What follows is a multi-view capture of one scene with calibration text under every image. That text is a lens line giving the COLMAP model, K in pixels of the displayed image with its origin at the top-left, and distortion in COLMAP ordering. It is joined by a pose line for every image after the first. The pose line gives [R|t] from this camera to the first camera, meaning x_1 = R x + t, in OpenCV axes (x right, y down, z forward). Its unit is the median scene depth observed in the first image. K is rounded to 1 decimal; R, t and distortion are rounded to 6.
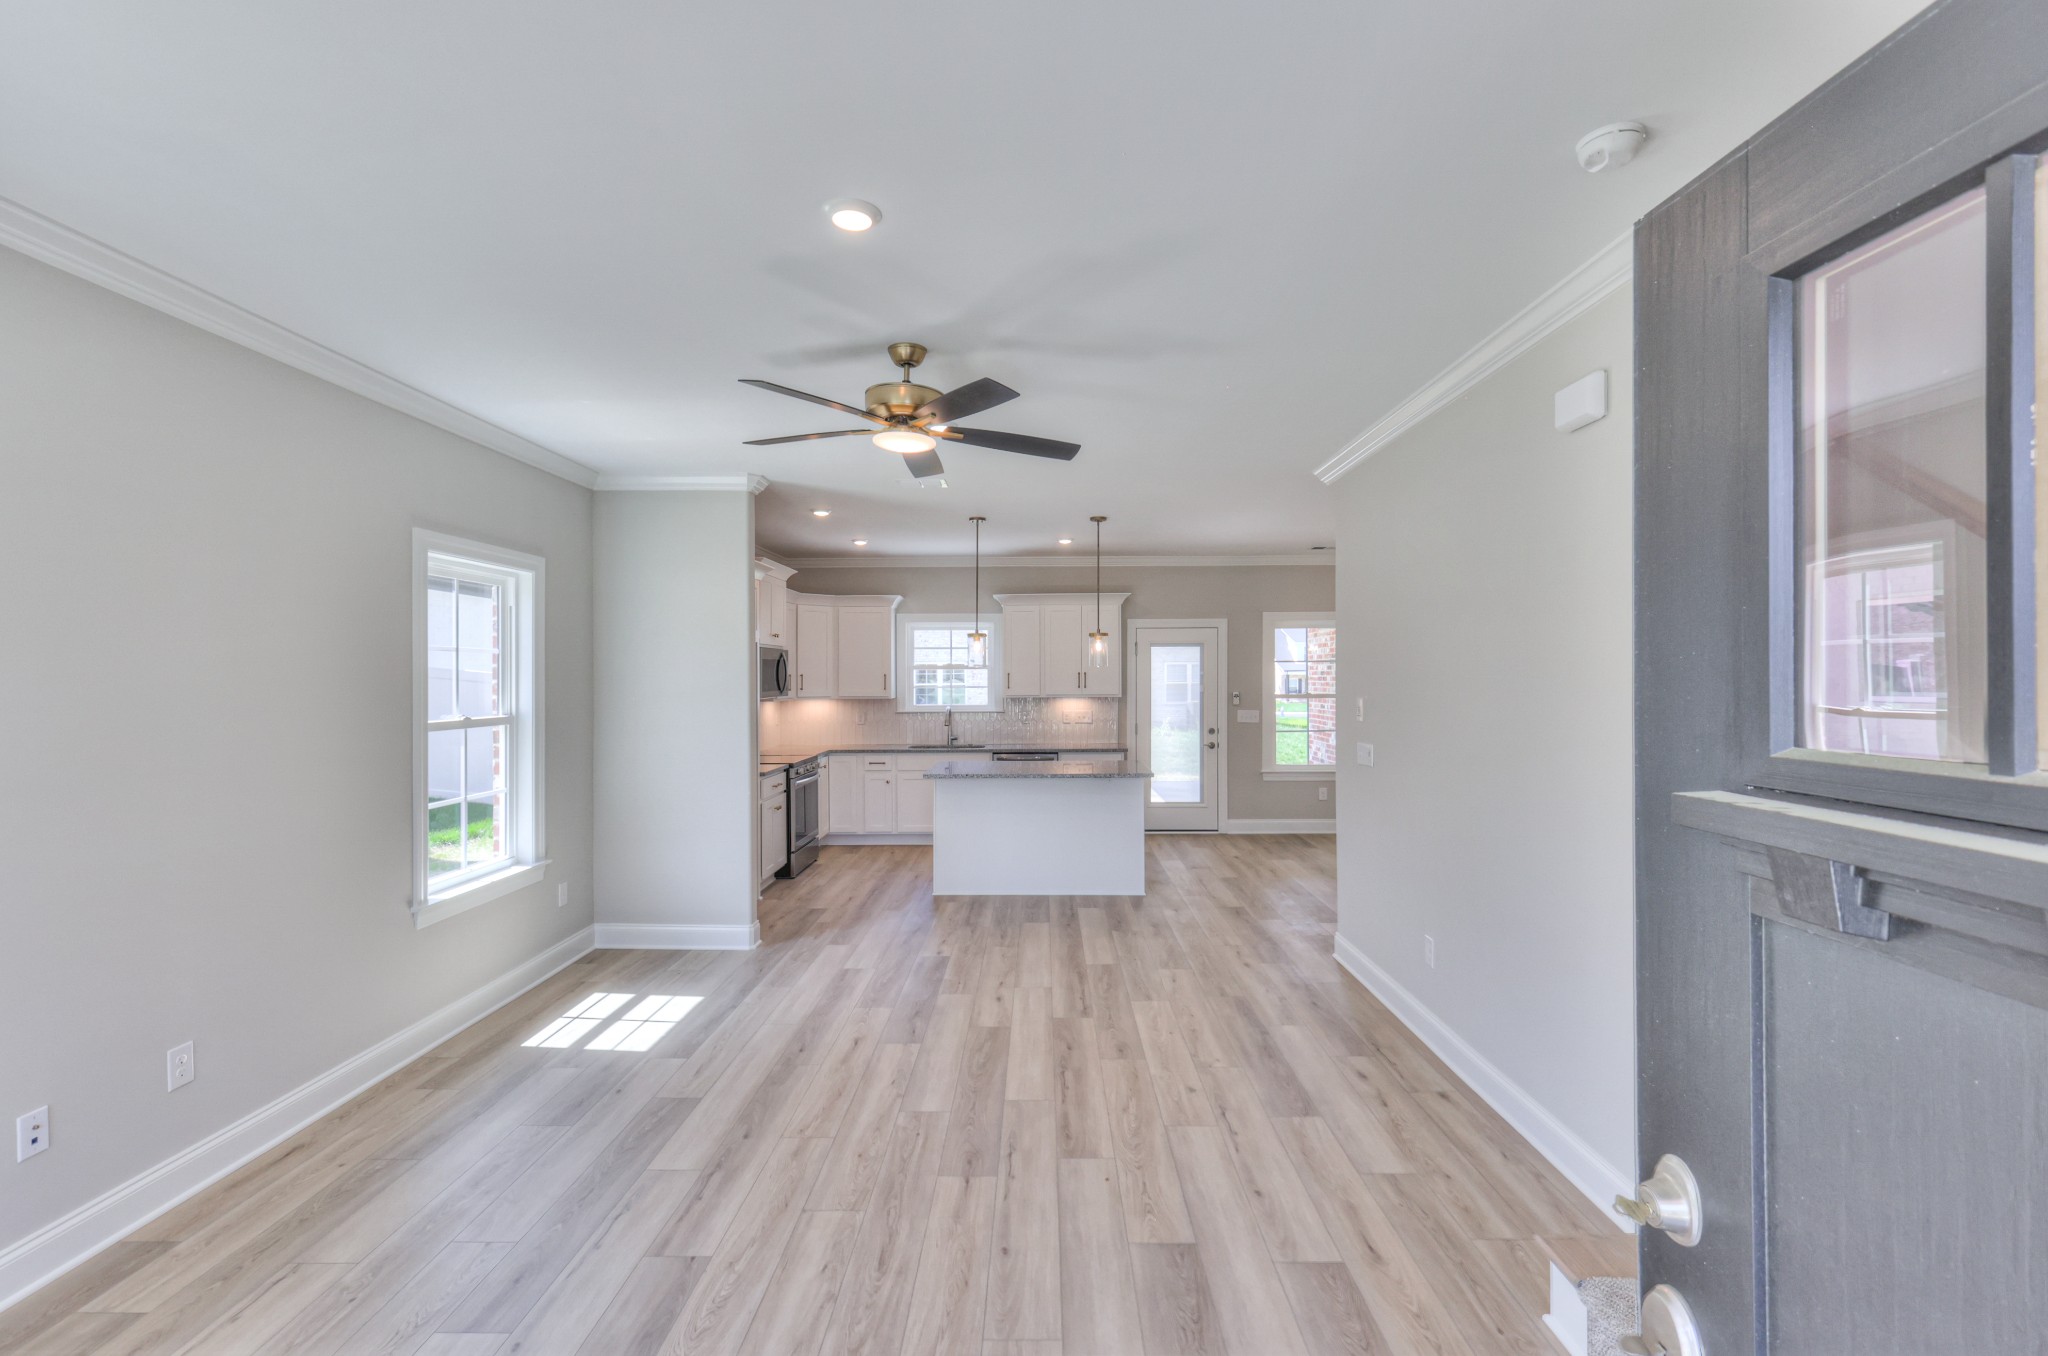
lens RADIAL K [[910.8, 0, 1051.5], [0, 910.8, 677.8], [0, 0, 1]] dist [0.005058, 0.000531]
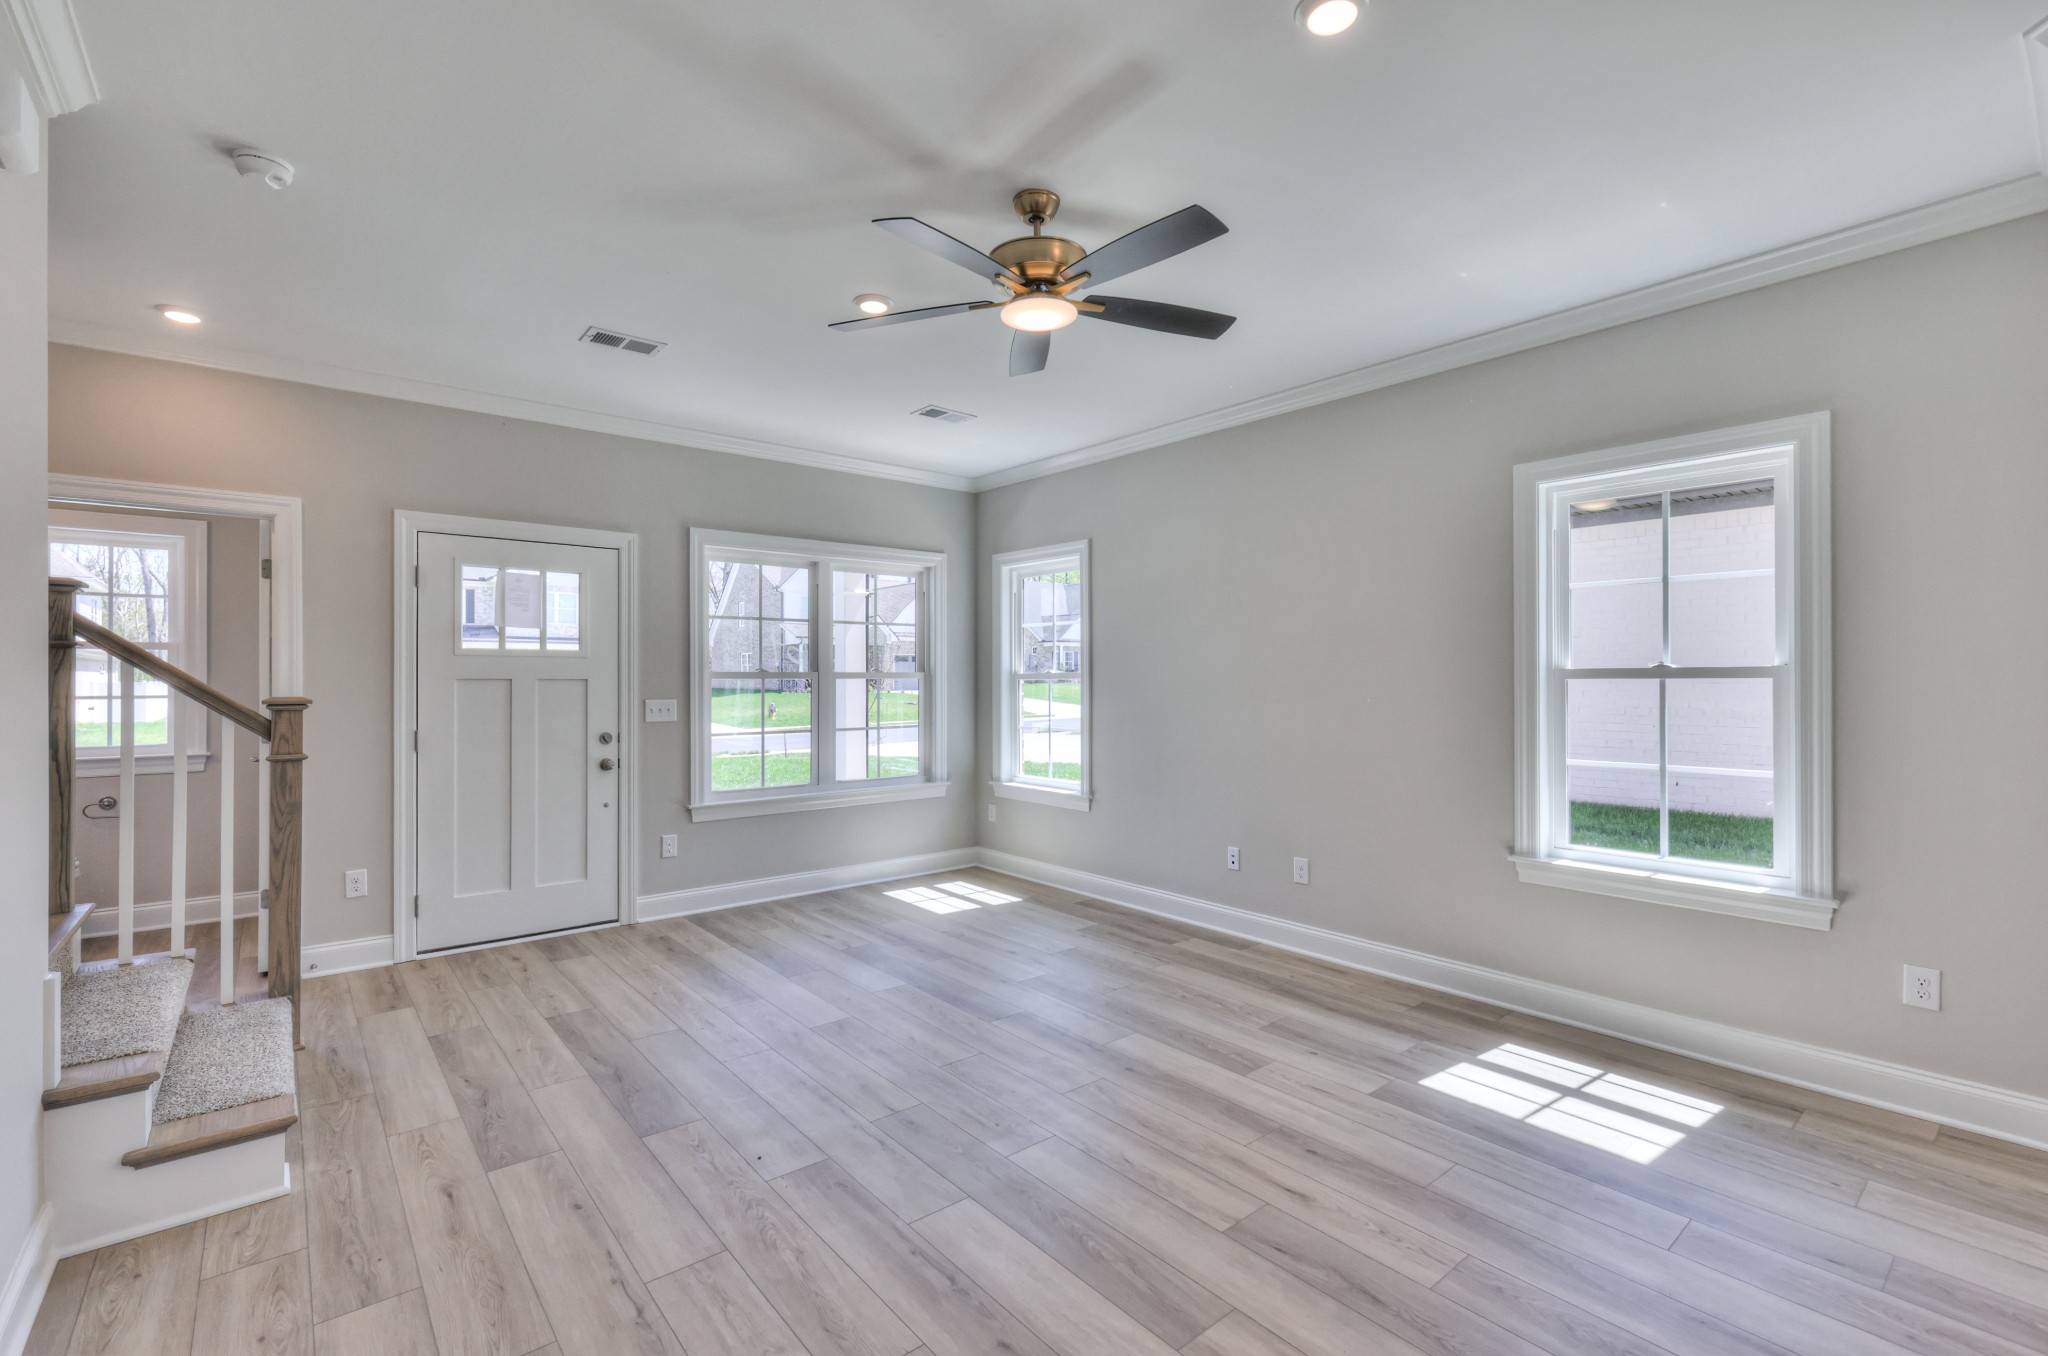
lens RADIAL K [[911.5, 0, 1026.1], [0, 911.5, 676.1], [0, 0, 1]] dist [0.001263, -0.000228]
pose [[-0.777721, 0.003066, -0.628602, 0.285540], [0.004938, 0.999987, -0.001233, 0.051148], [0.628590, -0.004063, -0.777726, 1.268458]]
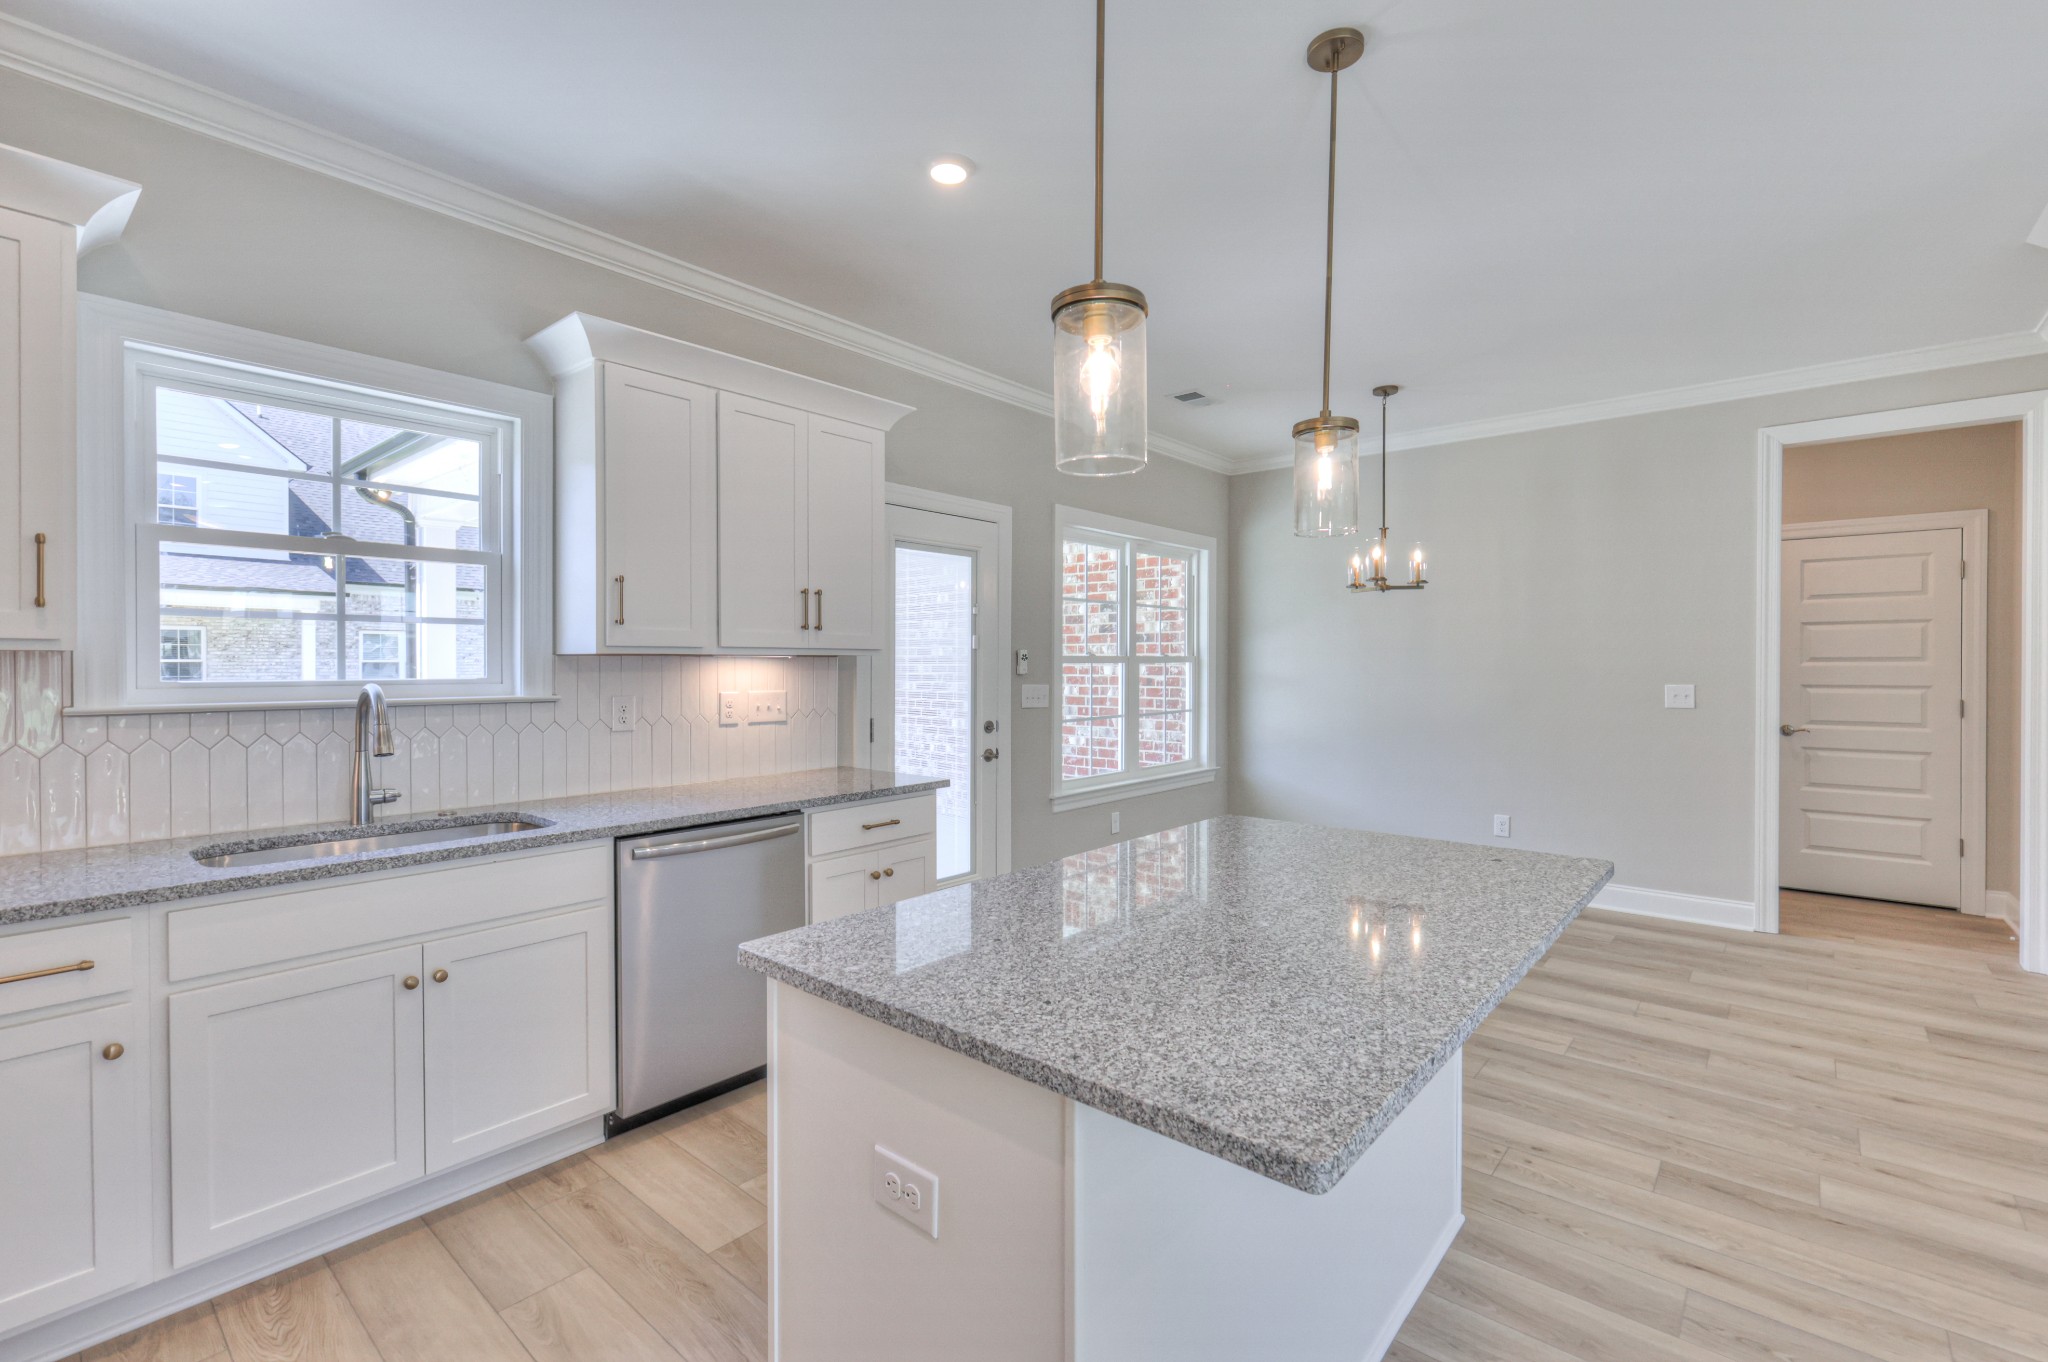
lens RADIAL K [[898.7, 0, 1030.9], [0, 898.7, 679.1], [0, 0, 1]] dist [0.009337, 0.000465]
pose [[0.664552, -0.010730, 0.747165, -0.391670], [-0.001028, 0.999883, 0.015274, 0.053432], [-0.747242, -0.010918, 0.664463, 1.422613]]
